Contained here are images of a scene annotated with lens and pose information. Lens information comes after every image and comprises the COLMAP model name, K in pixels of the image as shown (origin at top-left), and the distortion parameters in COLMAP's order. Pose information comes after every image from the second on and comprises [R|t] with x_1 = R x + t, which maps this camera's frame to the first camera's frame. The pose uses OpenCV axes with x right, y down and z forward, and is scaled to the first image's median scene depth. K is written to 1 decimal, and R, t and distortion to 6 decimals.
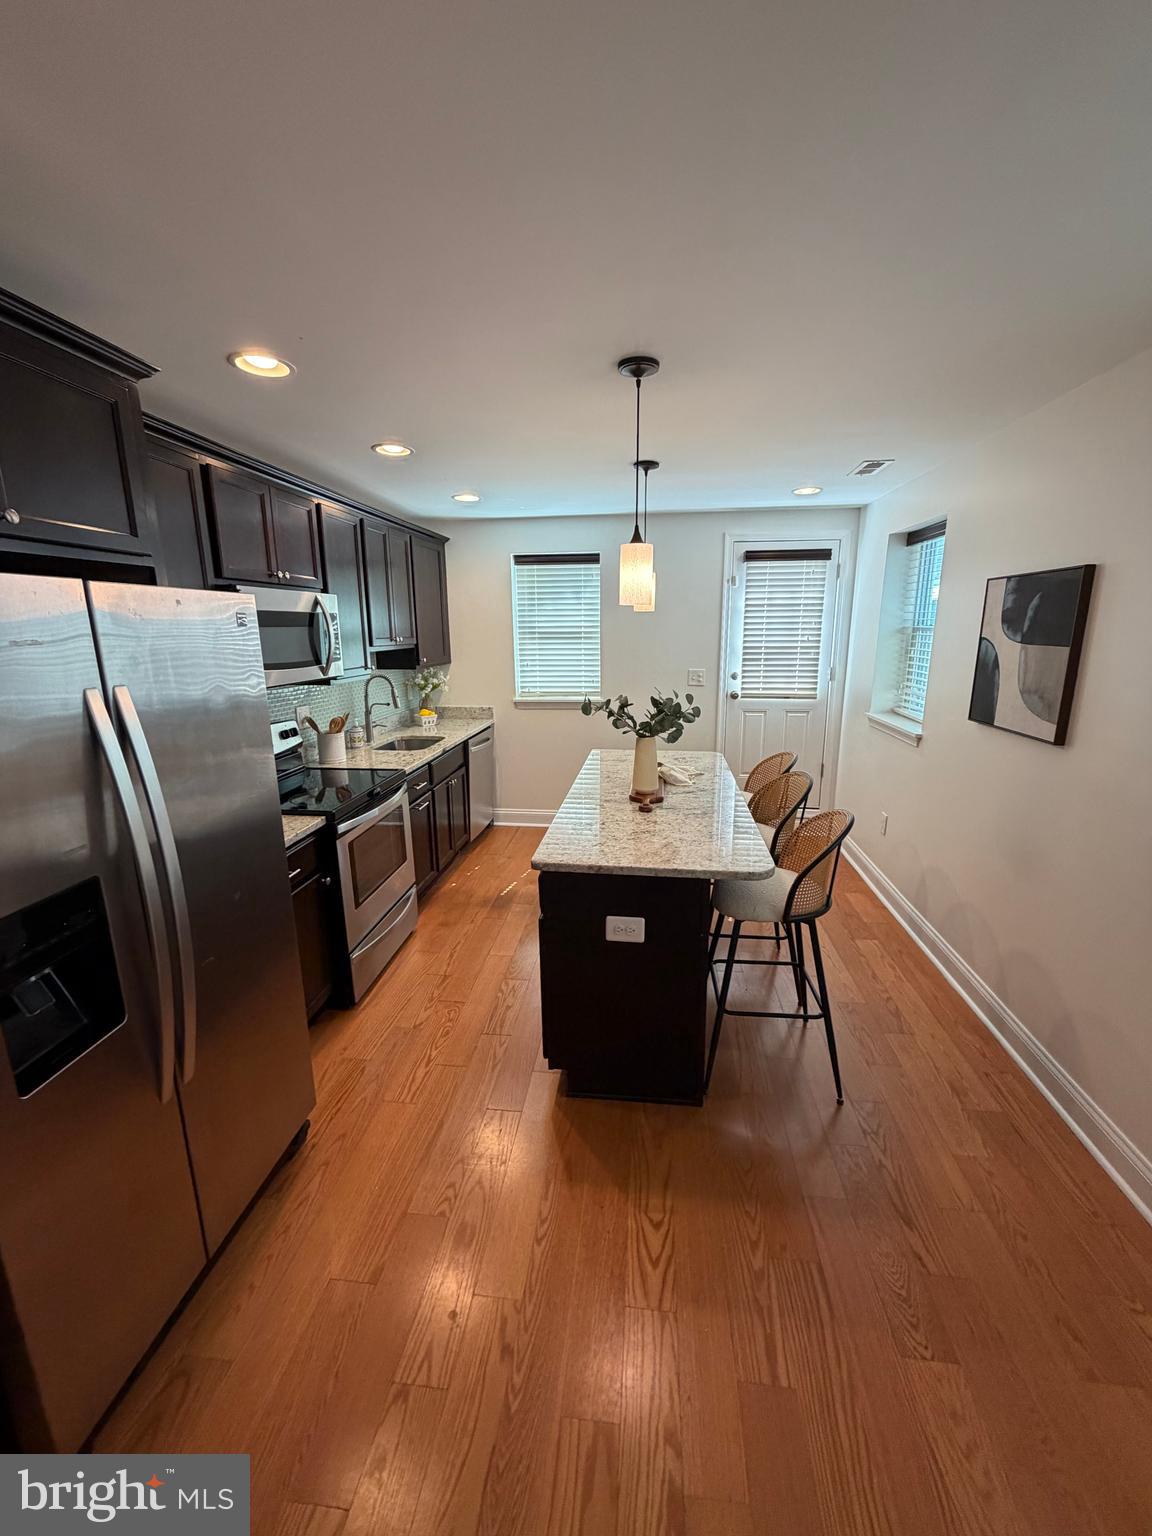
lens RADIAL K [[611.4, 0, 577.8], [0, 611.4, 766.9], [0, 0, 1]] dist [-0.000567, 0.000245]
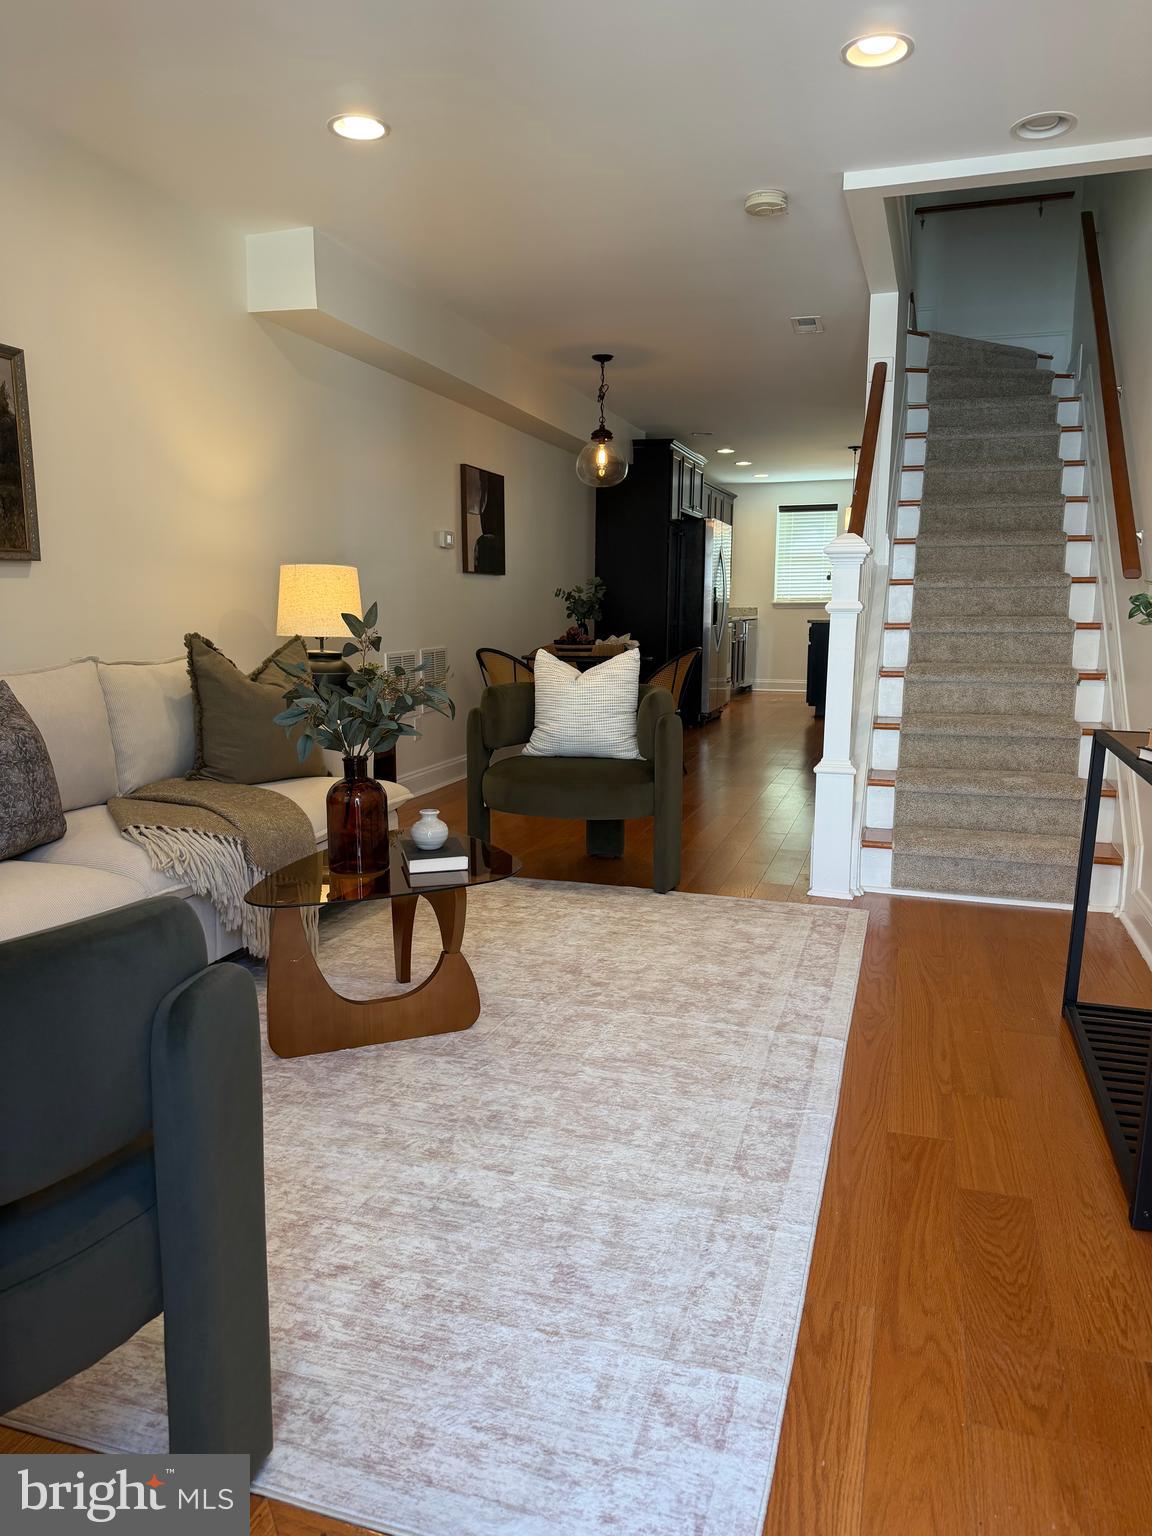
lens RADIAL K [[1061.5, 0, 577.6], [0, 1061.5, 787.1], [0, 0, 1]] dist [0.095794, -0.177911]
pose [[0.981359, 0.044891, -0.186869, -0.127422], [-0.054994, 0.997272, -0.049232, 0.941240], [0.184149, 0.058591, 0.981150, -3.068385]]
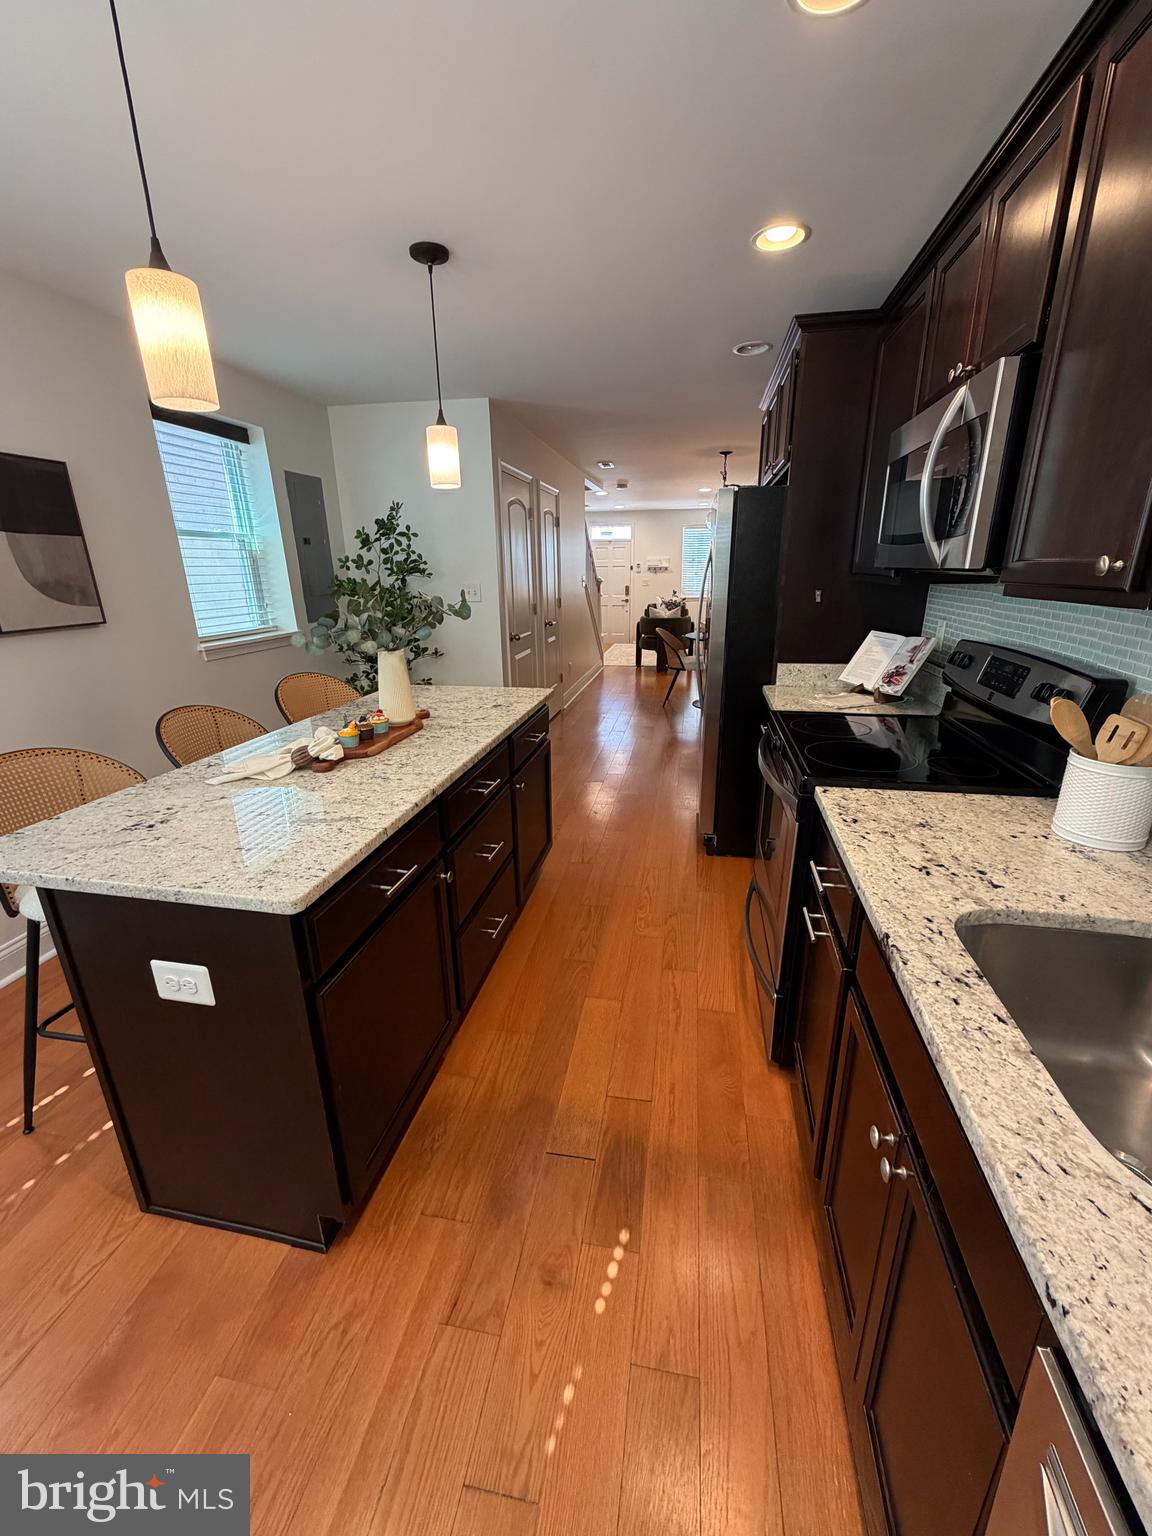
lens RADIAL K [[611.4, 0, 577.8], [0, 611.4, 766.9], [0, 0, 1]] dist [-0.000567, 0.000245]
pose [[-0.997397, -0.003316, 0.072032, -0.179254], [0.034352, 0.856450, 0.515086, -0.314470], [-0.063400, 0.516219, -0.854106, 1.755101]]
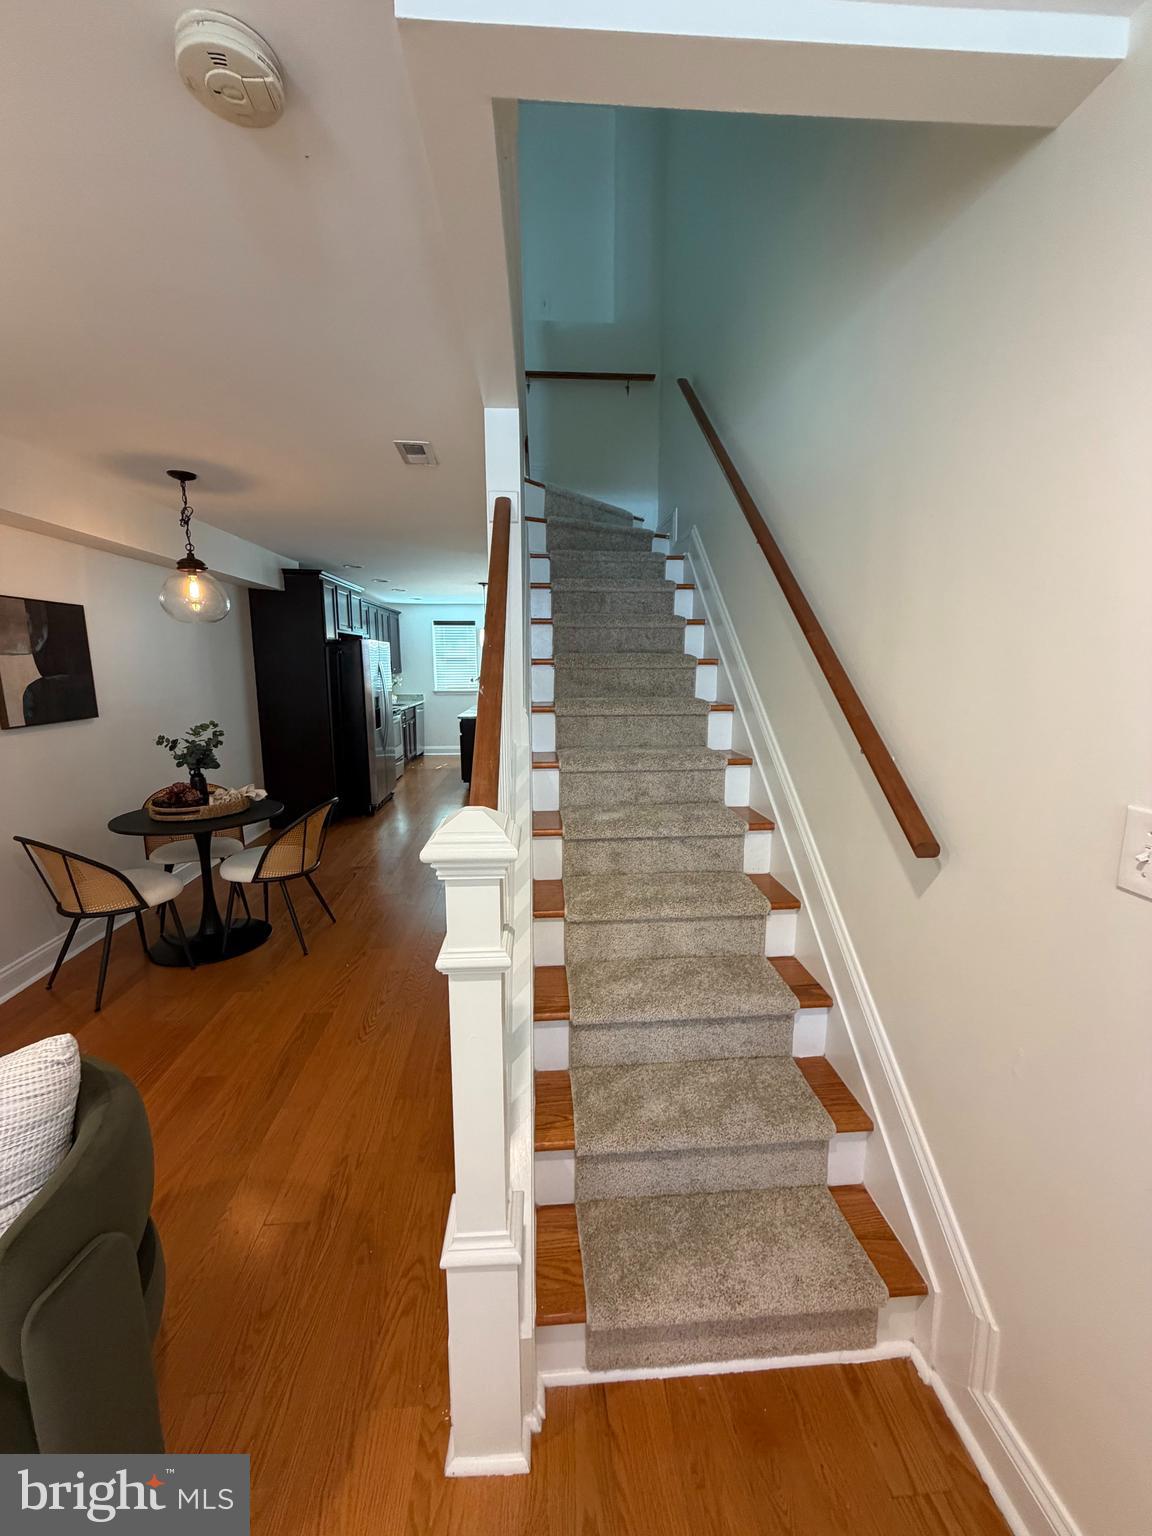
lens RADIAL K [[611.4, 0, 577.8], [0, 611.4, 766.9], [0, 0, 1]] dist [-0.000567, 0.000245]
pose [[0.981105, -0.024007, 0.191979, -0.061952], [0.034726, 0.998008, -0.052668, 0.510967], [-0.190332, 0.058339, 0.979985, -2.027897]]
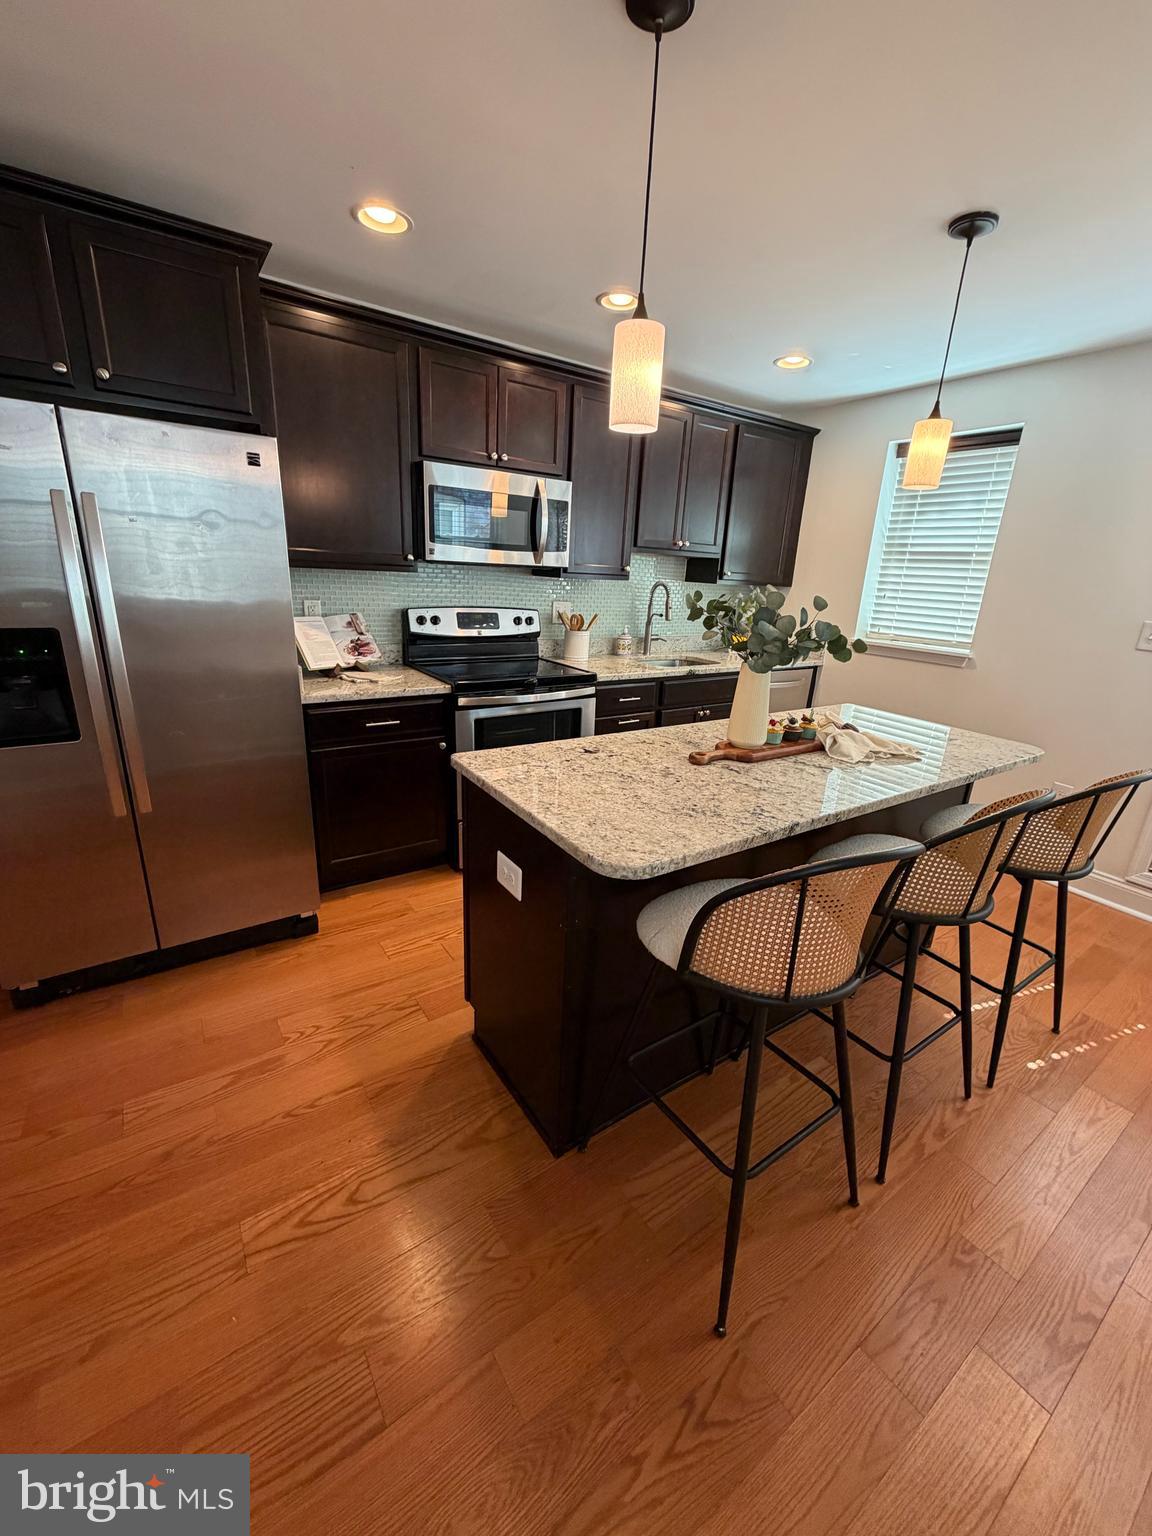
lens RADIAL K [[609.0, 0, 578.6], [0, 609.0, 767.7], [0, 0, 1]] dist [0.000587, 0.000514]
pose [[0.657452, 0.272684, -0.702425, 0.496918], [-0.221966, 0.960943, 0.165287, -0.006397], [0.720061, 0.047246, 0.692300, 0.417364]]
